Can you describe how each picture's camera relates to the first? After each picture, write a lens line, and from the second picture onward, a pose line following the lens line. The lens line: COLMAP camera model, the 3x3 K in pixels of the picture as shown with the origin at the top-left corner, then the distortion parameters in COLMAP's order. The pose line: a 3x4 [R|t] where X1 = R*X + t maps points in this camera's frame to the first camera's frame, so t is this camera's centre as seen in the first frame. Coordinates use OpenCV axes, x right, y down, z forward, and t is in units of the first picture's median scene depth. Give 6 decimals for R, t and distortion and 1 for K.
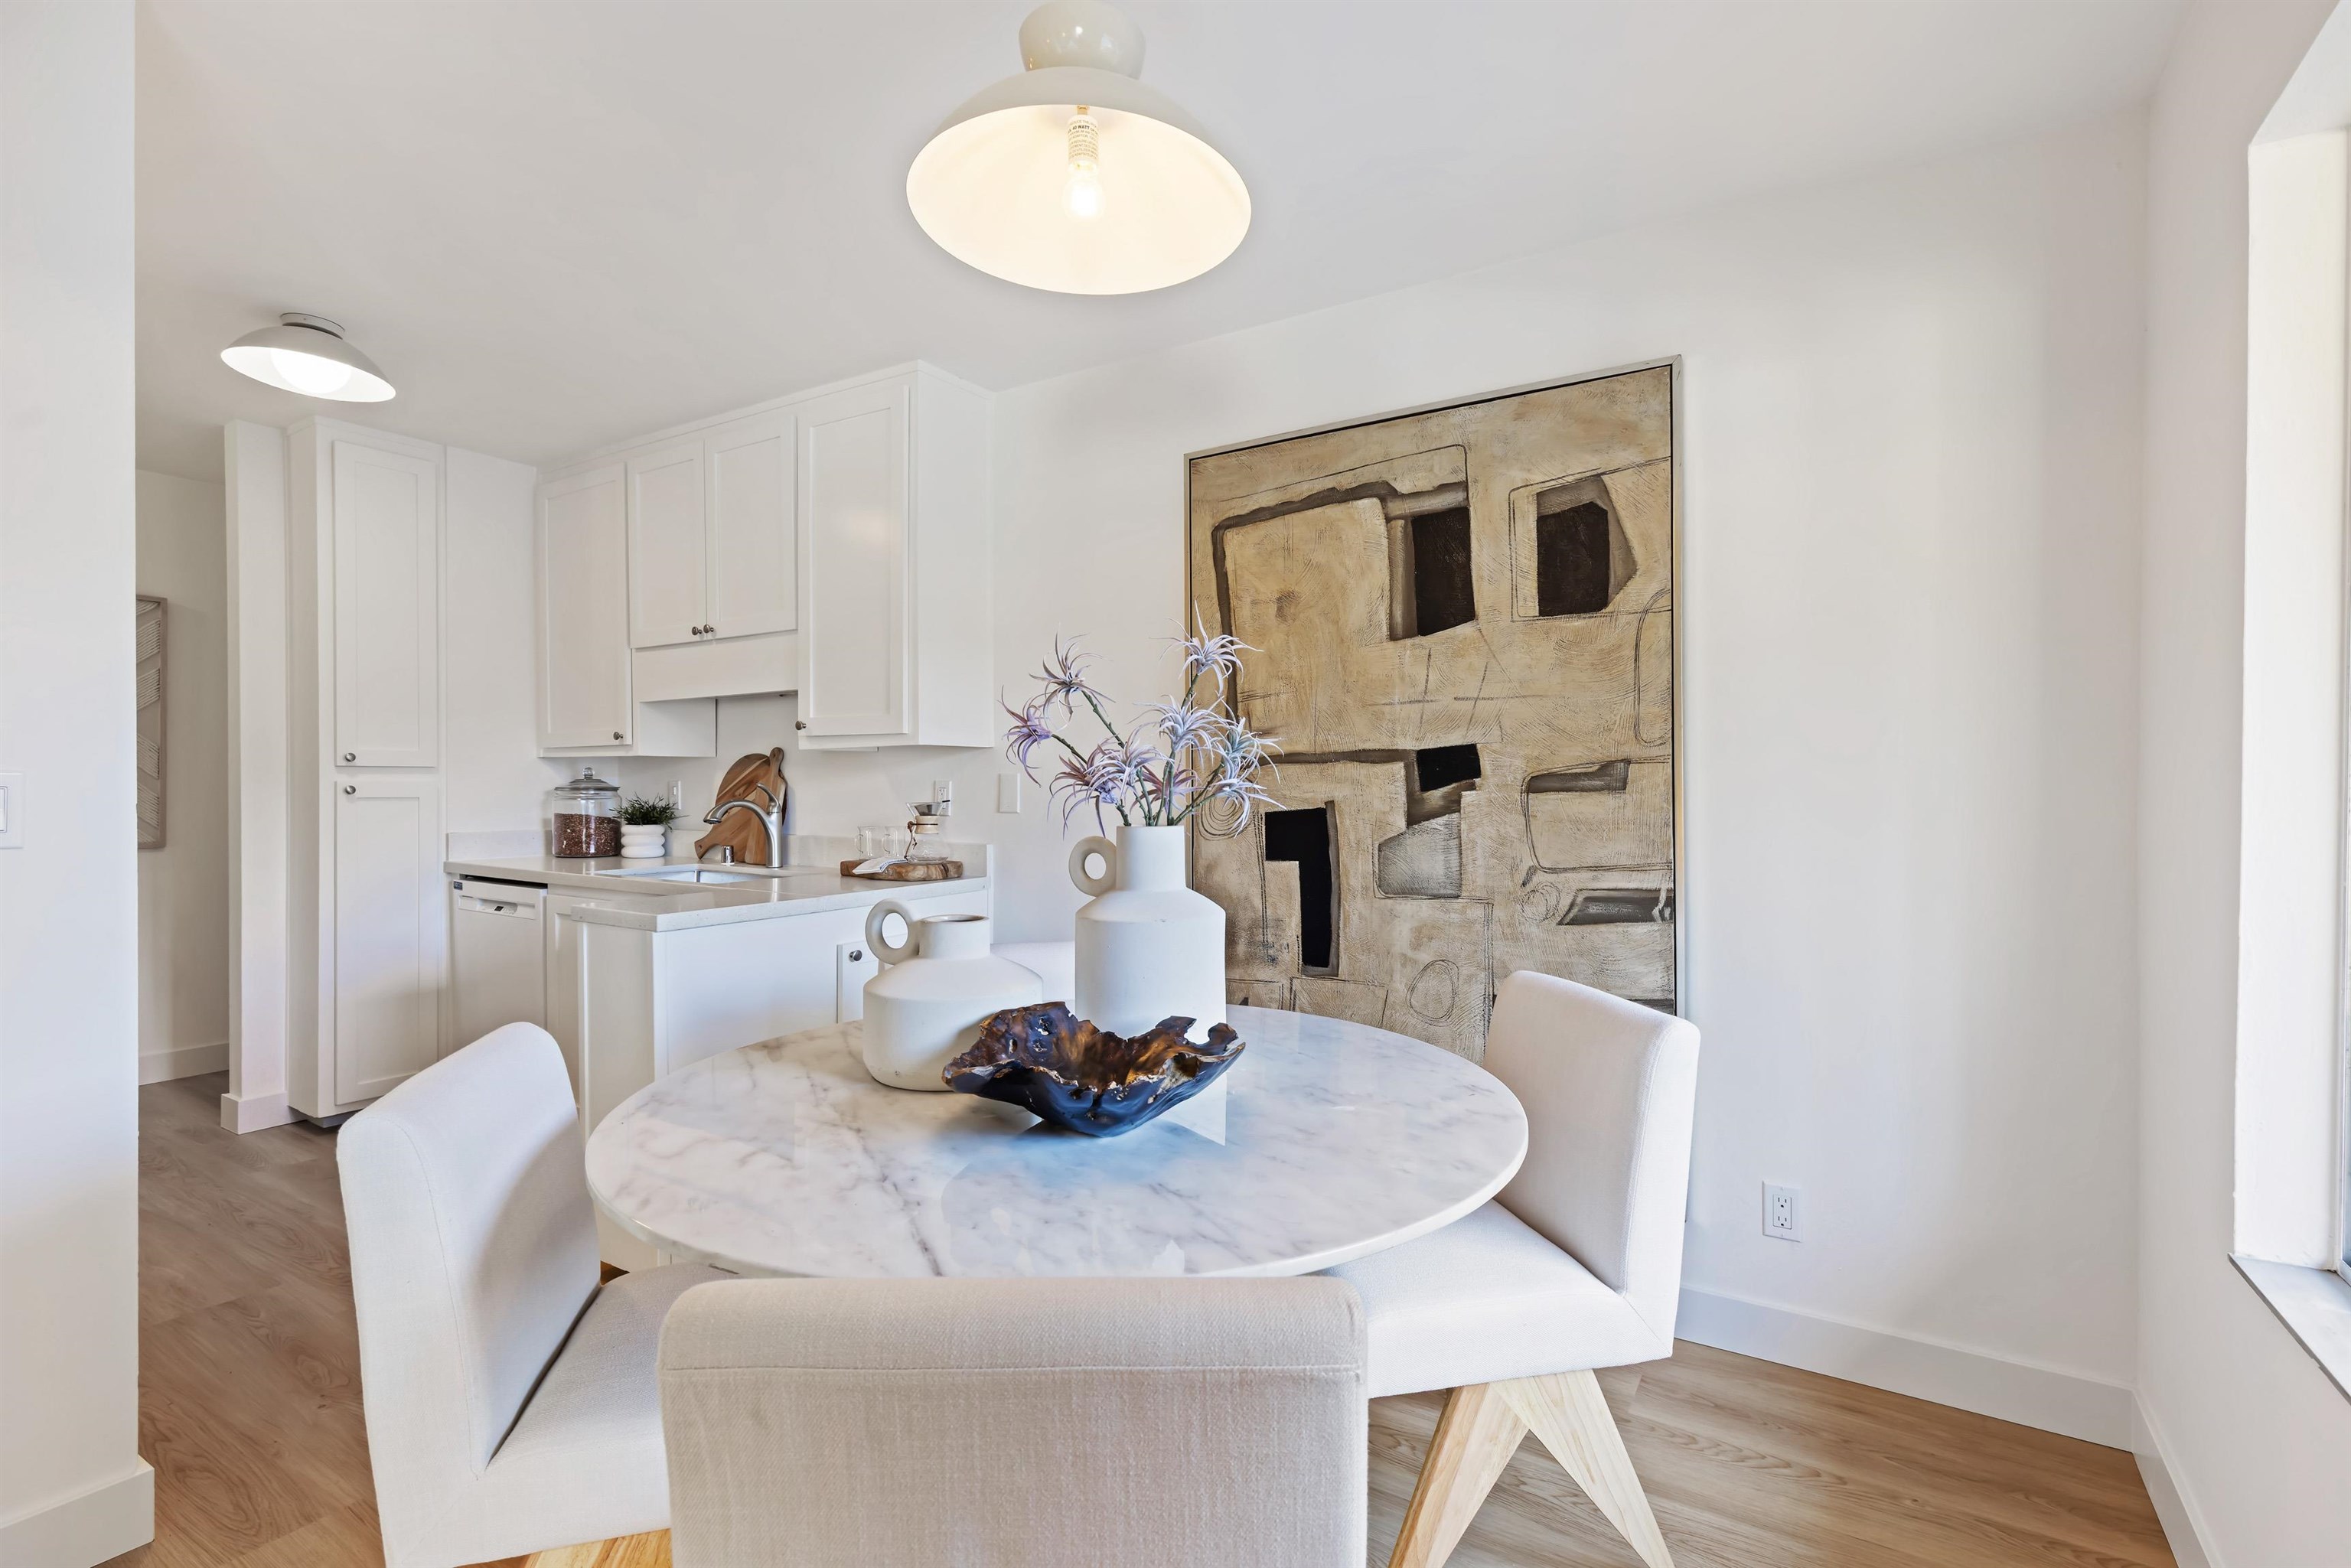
lens RADIAL K [[1036.8, 0, 1178.9], [0, 1036.8, 789.6], [0, 0, 1]] dist [0.000898, 0.000768]
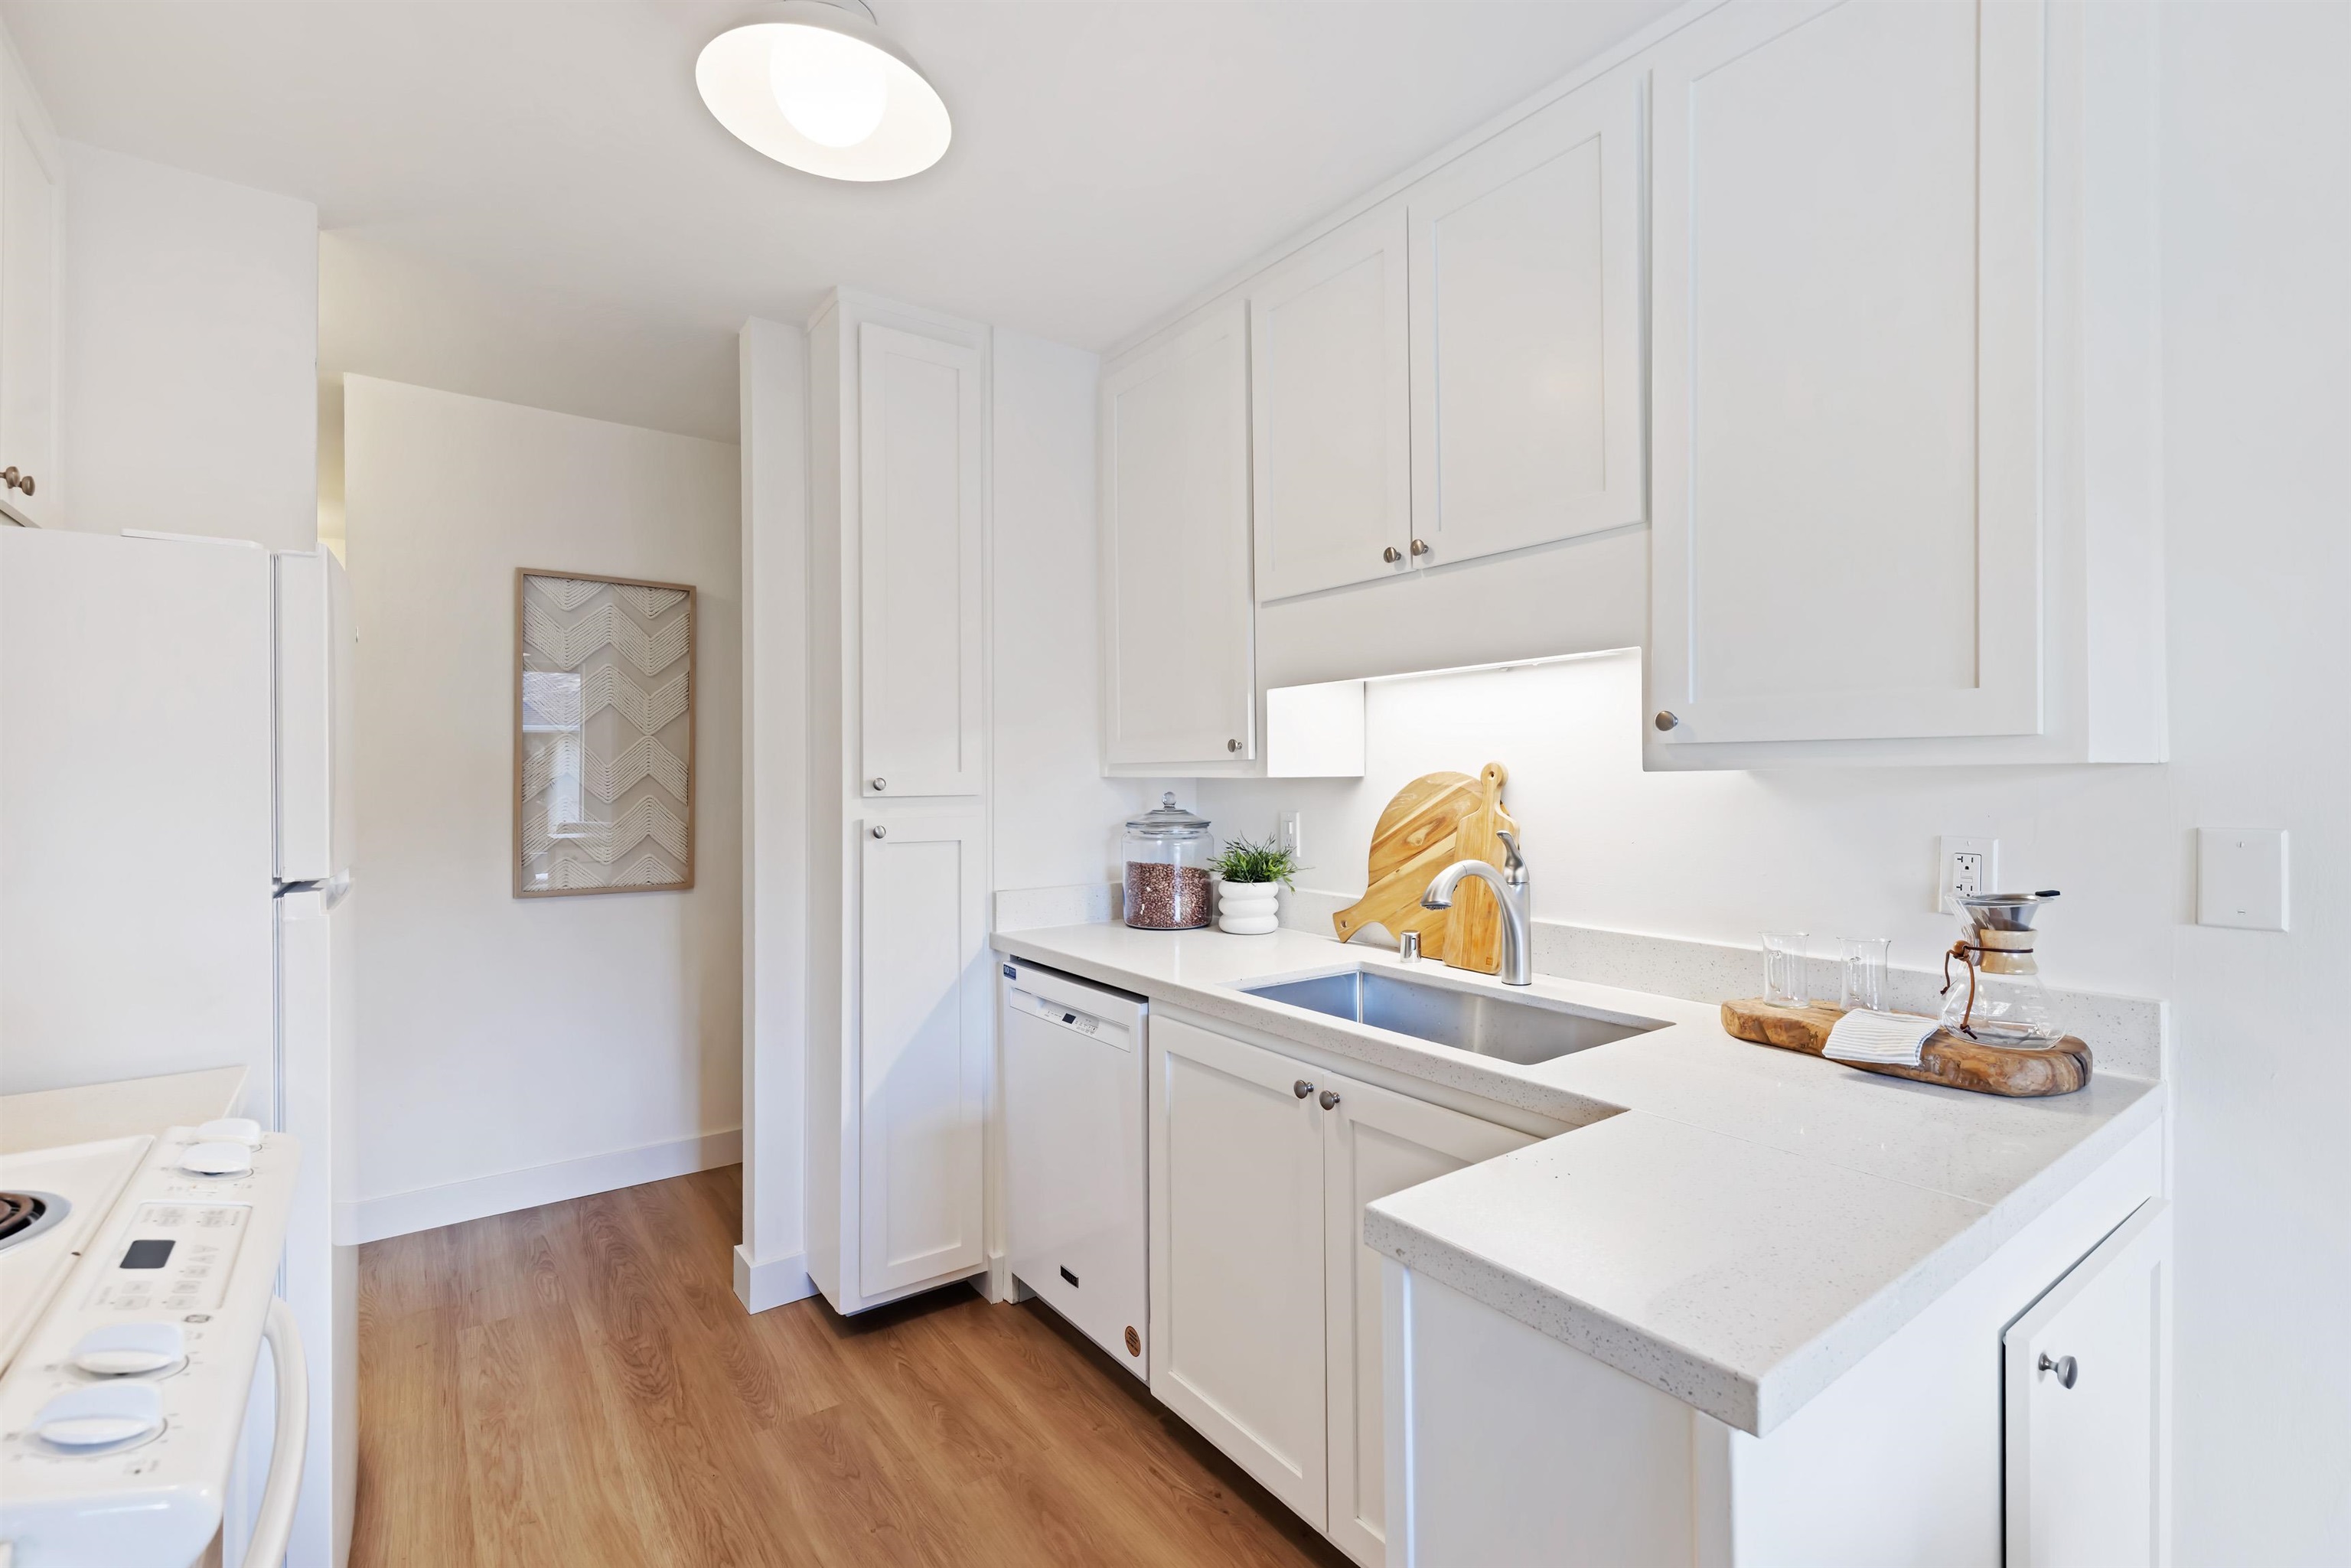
lens RADIAL K [[1066.6, 0, 1203.3], [0, 1066.6, 784.9], [0, 0, 1]] dist [0.000152, 0.000858]
pose [[0.931532, -0.000895, -0.363658, -0.327842], [-0.000048, 0.999997, -0.002584, -0.026748], [0.363660, 0.002425, 0.931529, 0.403941]]
